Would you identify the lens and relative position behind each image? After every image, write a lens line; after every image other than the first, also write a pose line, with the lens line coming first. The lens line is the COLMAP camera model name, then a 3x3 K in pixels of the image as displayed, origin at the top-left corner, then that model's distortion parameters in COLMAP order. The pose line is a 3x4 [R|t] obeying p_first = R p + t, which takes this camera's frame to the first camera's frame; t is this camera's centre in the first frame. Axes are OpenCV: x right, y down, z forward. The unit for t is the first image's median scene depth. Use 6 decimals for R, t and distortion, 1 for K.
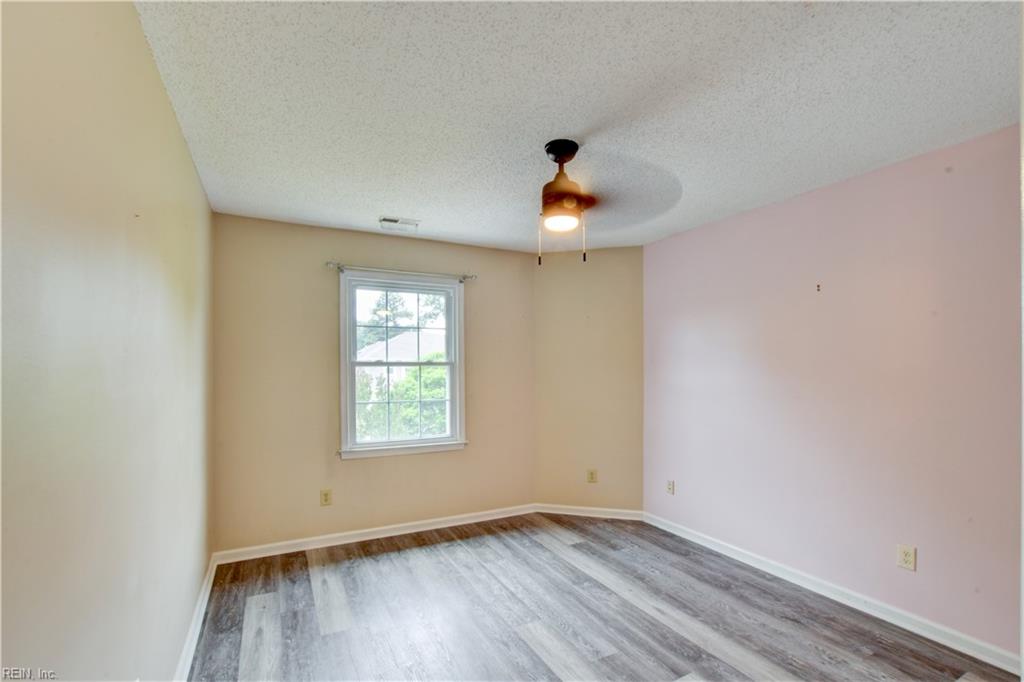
lens RADIAL K [[469.4, 0, 516.5], [0, 469.4, 350.3], [0, 0, 1]] dist [-0.036901, 0.006585]
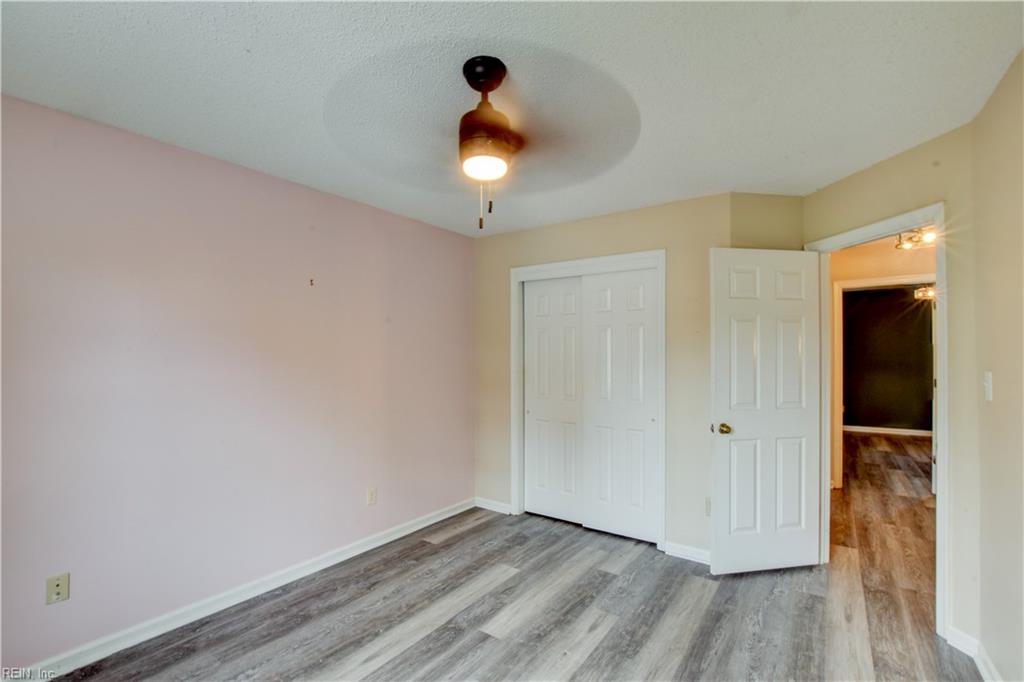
lens RADIAL K [[469.4, 0, 517.5], [0, 469.4, 341.9], [0, 0, 1]] dist [-0.036901, 0.006585]
pose [[-0.462136, 0.024077, 0.886482, -0.560355], [-0.021570, 0.999030, -0.038379, 0.040771], [-0.886547, -0.036858, -0.461169, 1.230908]]
